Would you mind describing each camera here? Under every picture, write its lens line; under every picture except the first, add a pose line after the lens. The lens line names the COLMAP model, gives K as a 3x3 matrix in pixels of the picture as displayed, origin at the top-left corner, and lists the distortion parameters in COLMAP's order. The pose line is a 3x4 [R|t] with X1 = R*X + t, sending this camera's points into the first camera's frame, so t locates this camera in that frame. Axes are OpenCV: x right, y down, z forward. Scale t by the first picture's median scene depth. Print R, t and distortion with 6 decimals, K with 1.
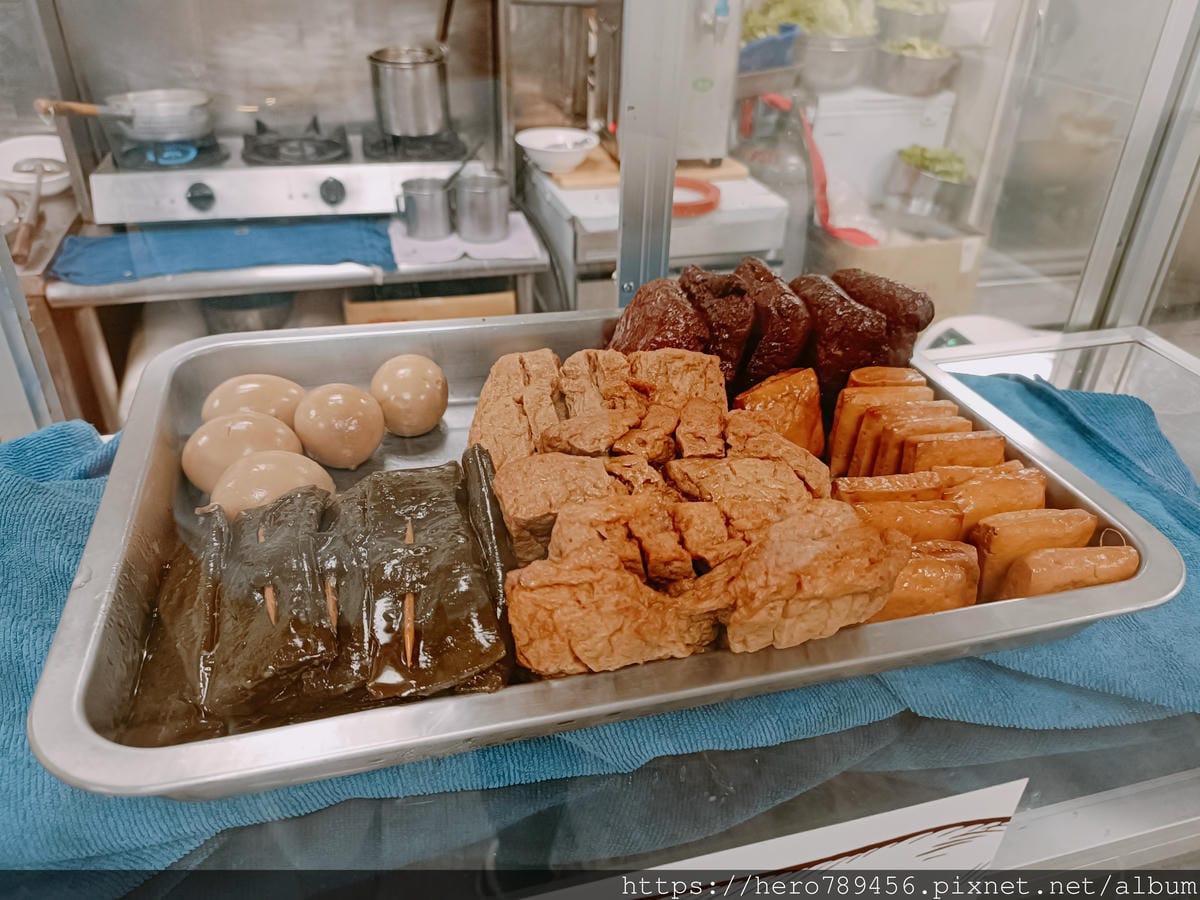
lens RADIAL K [[910.7, 0, 602.2], [0, 910.7, 451.1], [0, 0, 1]] dist [0.056661, -0.079602]
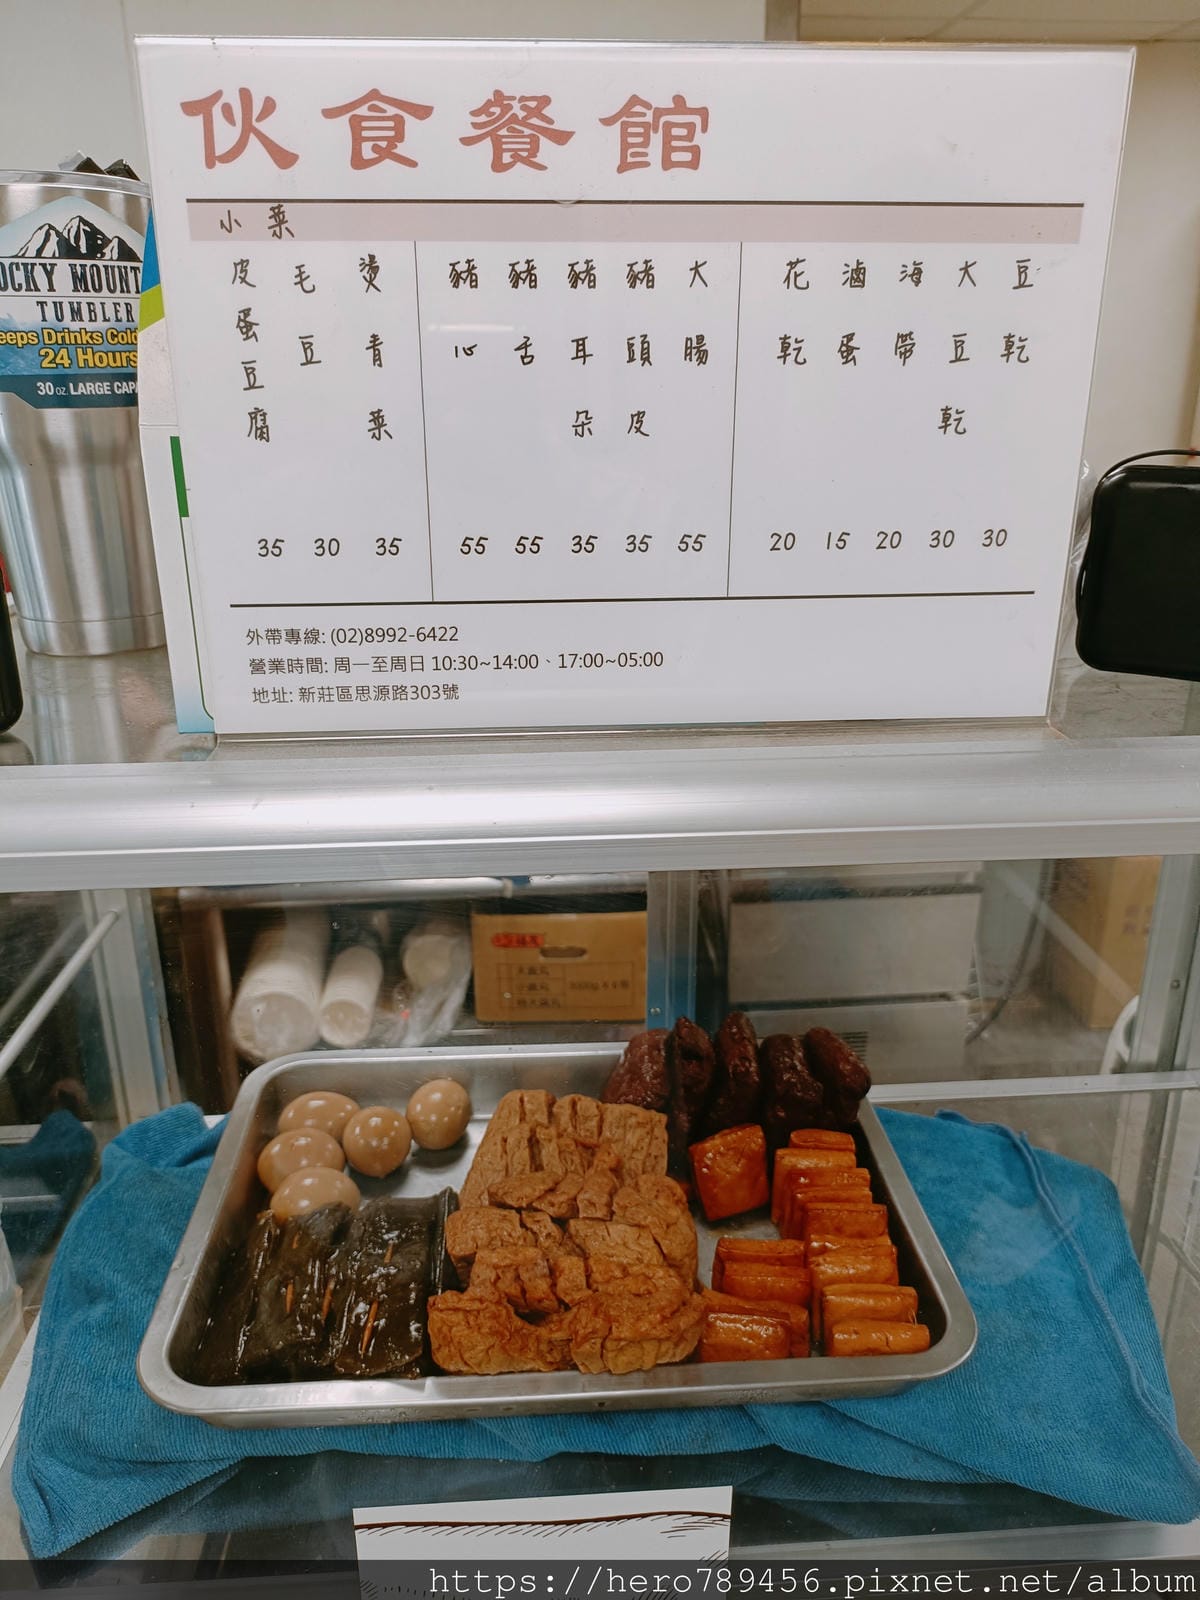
lens RADIAL K [[1214.3, 0, 600.5], [0, 1214.3, 793.6], [0, 0, 1]] dist [0.056661, -0.079602]
pose [[0.978767, 0.035490, -0.201879, 0.473997], [-0.076762, 0.976689, -0.200465, -0.254884], [0.190058, 0.211705, 0.958676, -0.925872]]
